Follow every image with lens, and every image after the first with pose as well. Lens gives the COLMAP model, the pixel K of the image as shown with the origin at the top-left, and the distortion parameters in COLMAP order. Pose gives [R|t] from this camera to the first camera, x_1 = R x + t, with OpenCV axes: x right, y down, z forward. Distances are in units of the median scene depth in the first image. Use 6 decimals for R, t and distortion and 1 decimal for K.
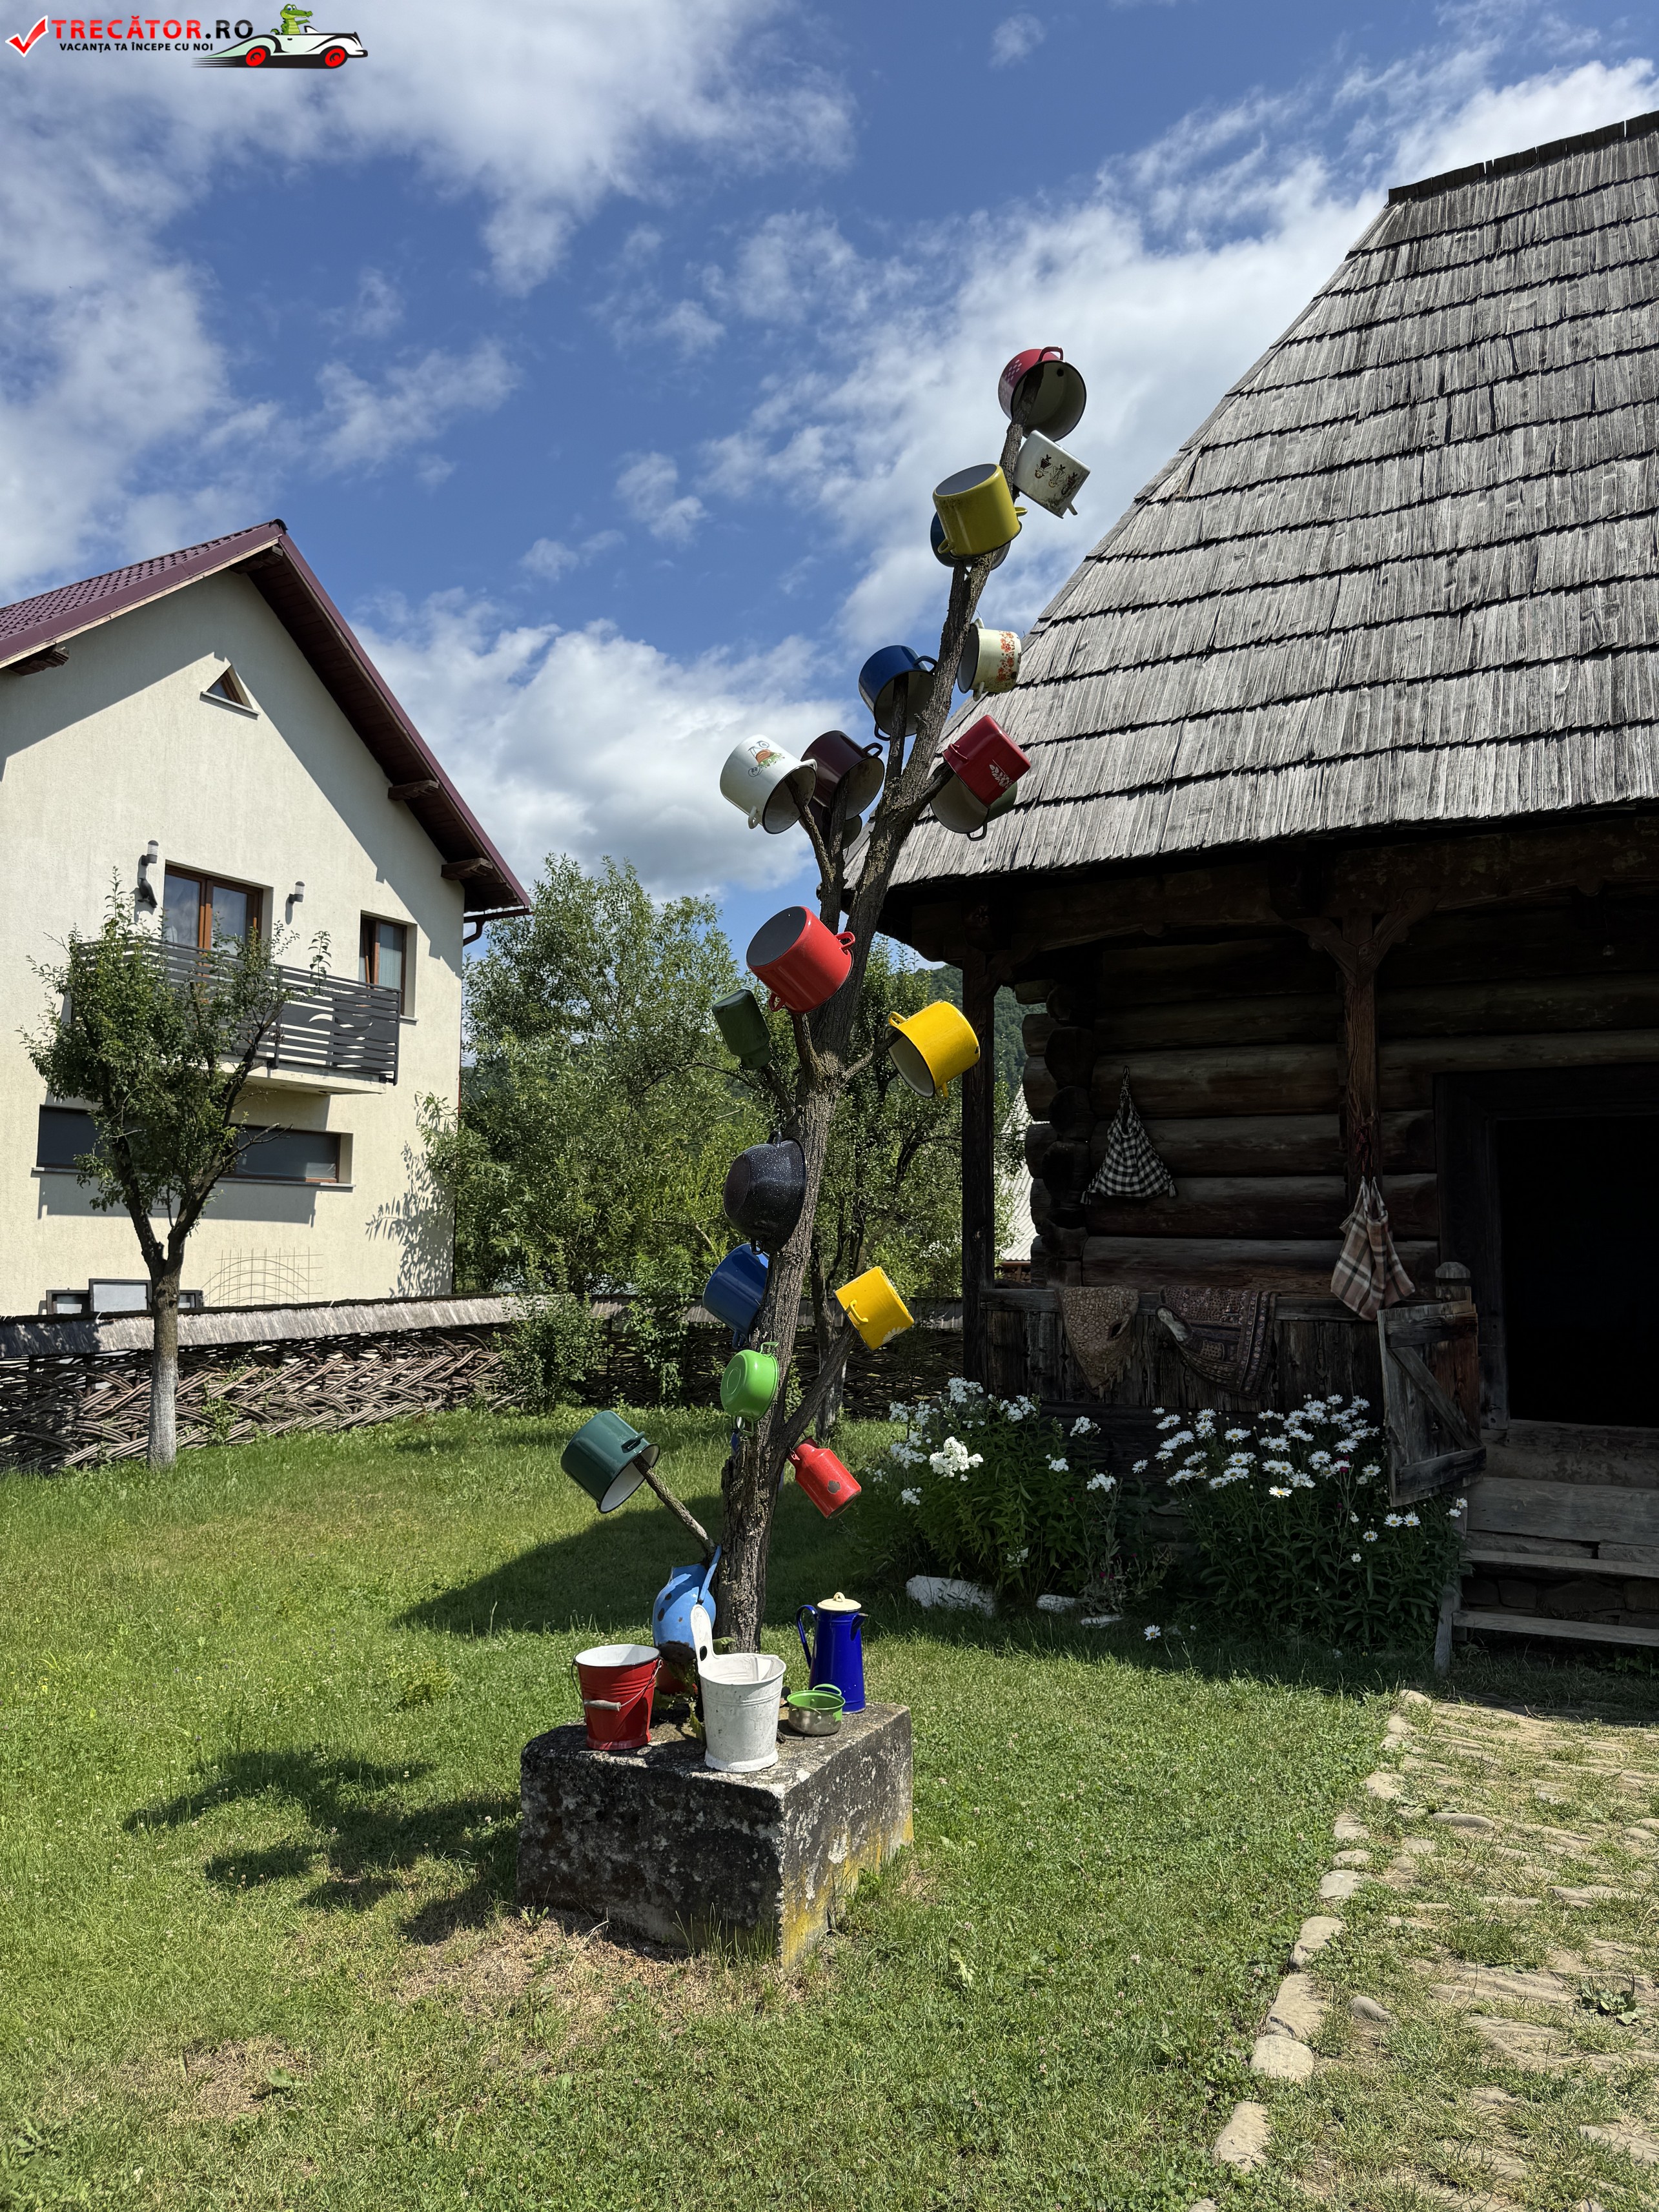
lens RADIAL K [[1556.4, 0, 809.1], [0, 1556.4, 1141.0], [0, 0, 1]] dist [0.070254, -0.099500]
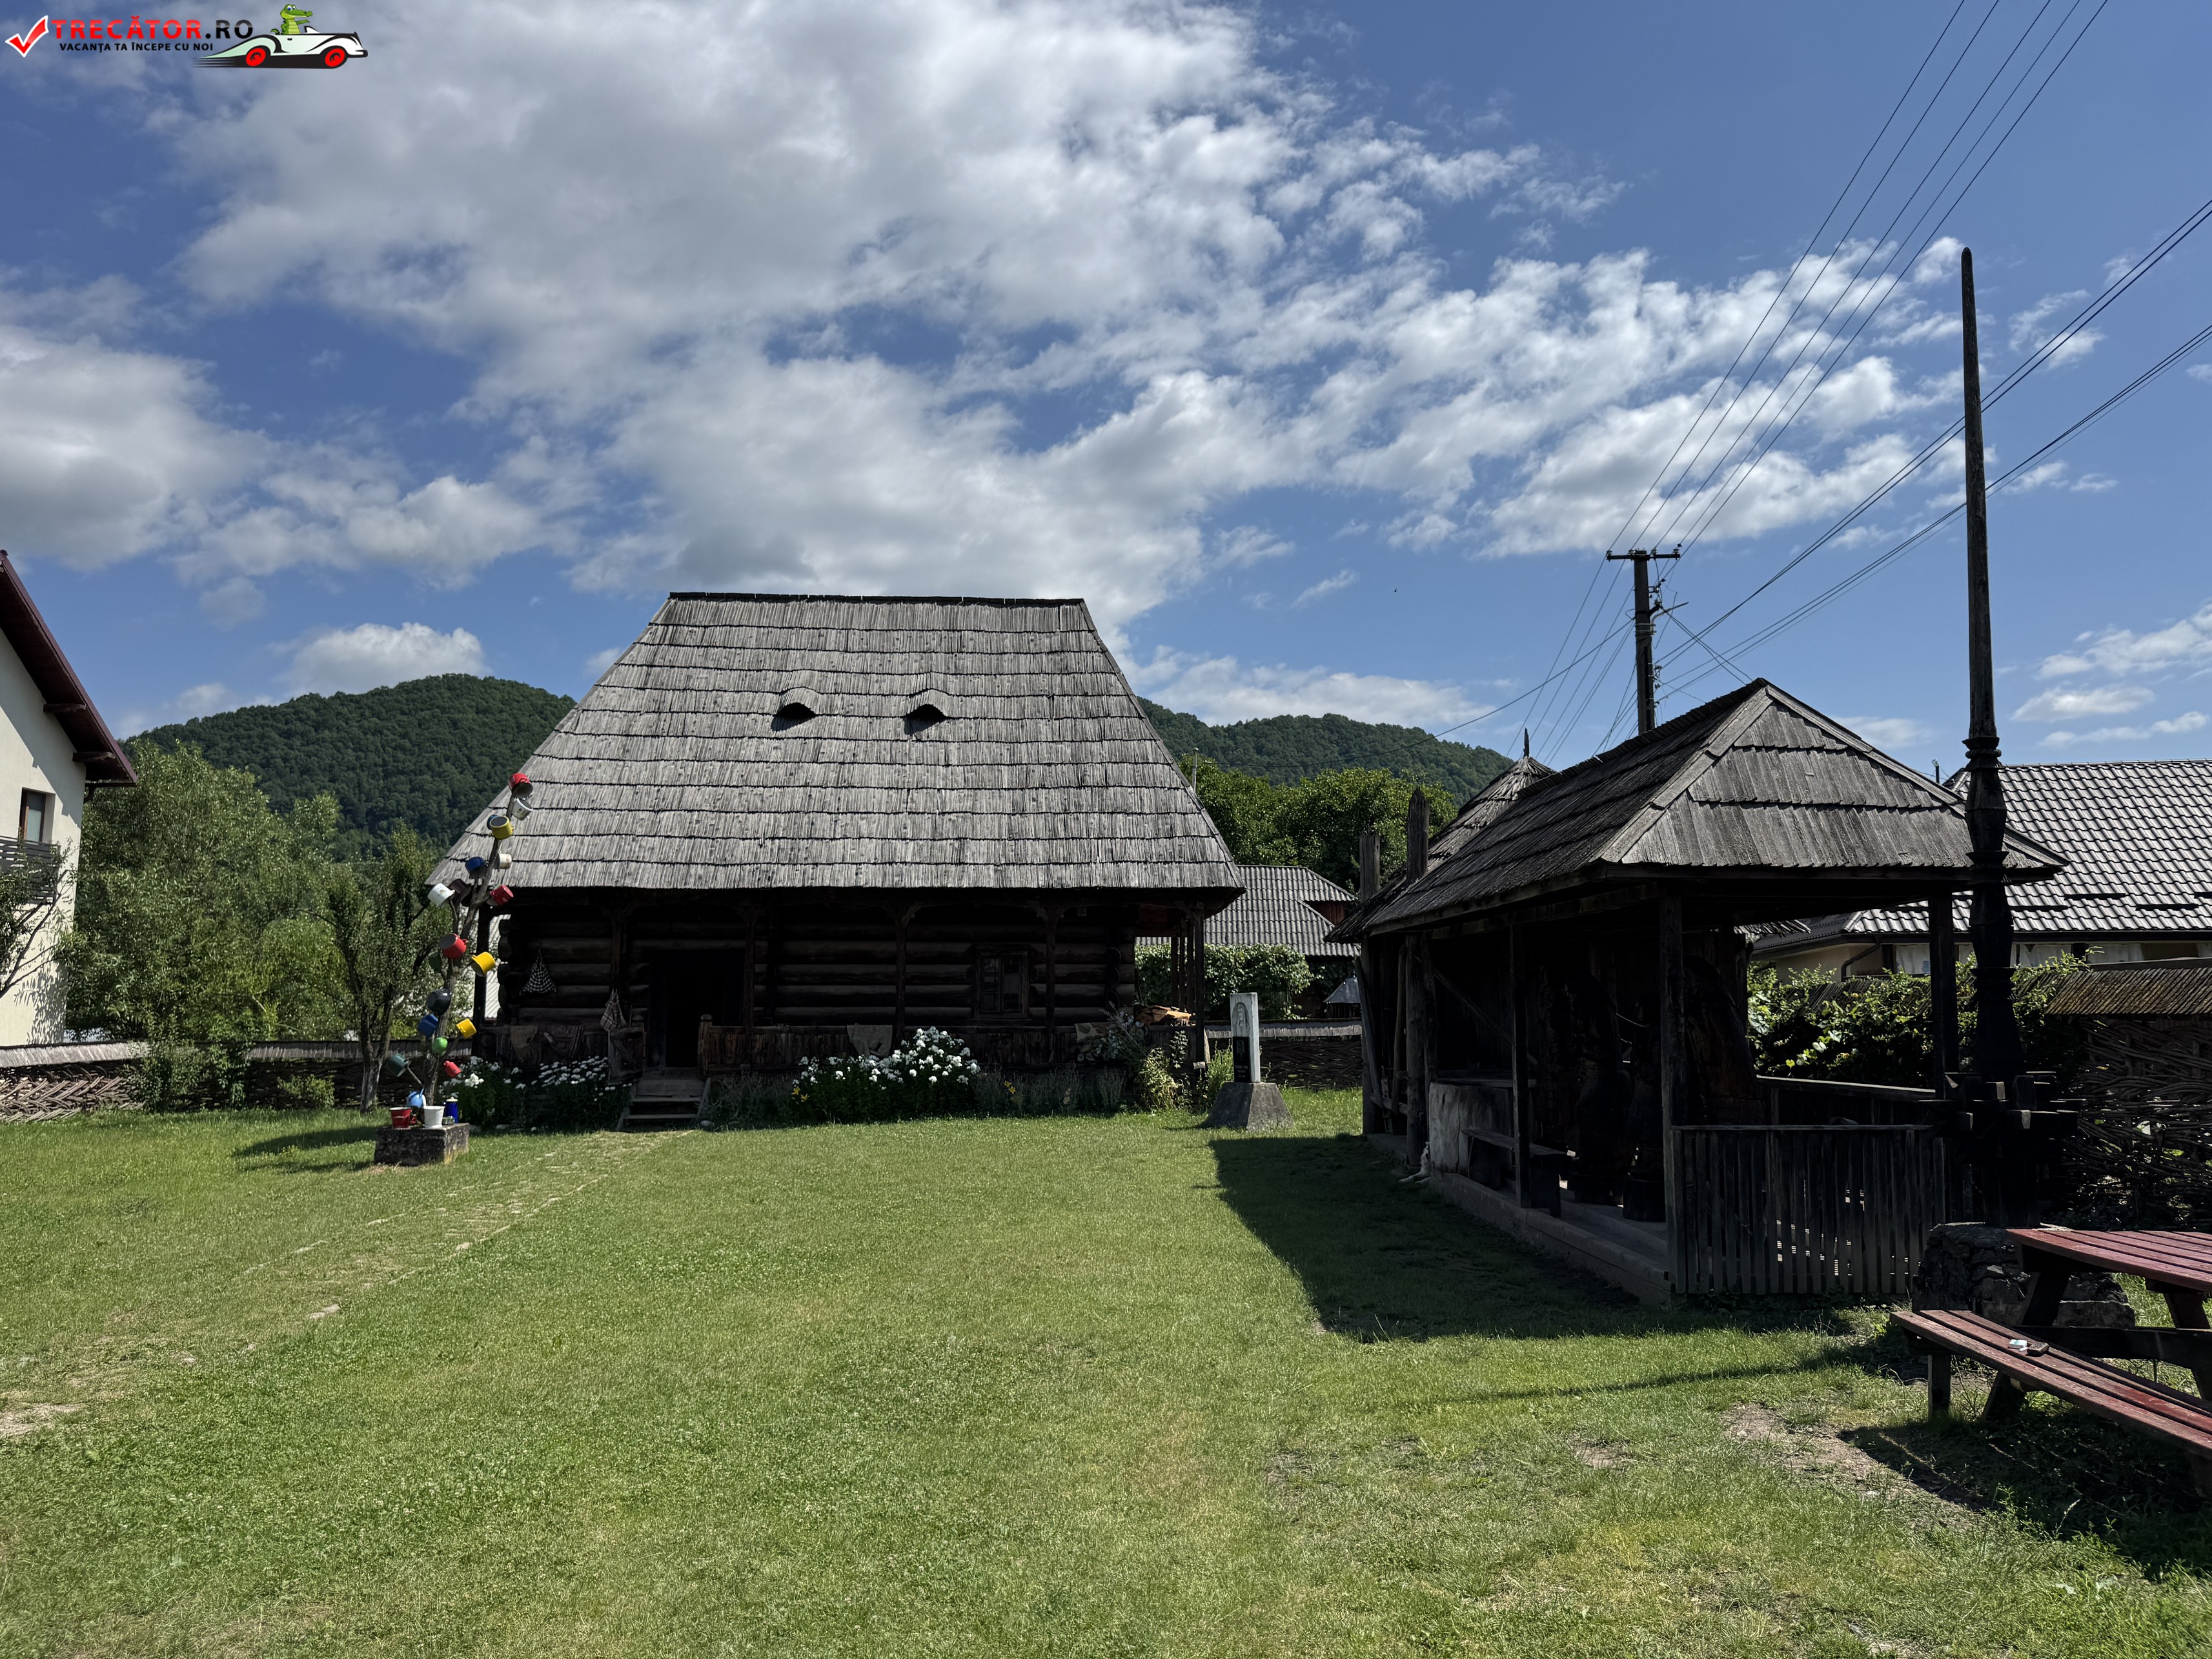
lens RADIAL K [[1556.4, 0, 1157.6], [0, 1556.4, 816.2], [0, 0, 1]] dist [0.070254, -0.099500]
pose [[0.847388, 0.058714, 0.527719, -0.332750], [-0.033045, 0.997772, -0.057950, -0.144110], [-0.529946, 0.031668, 0.847440, -1.844838]]
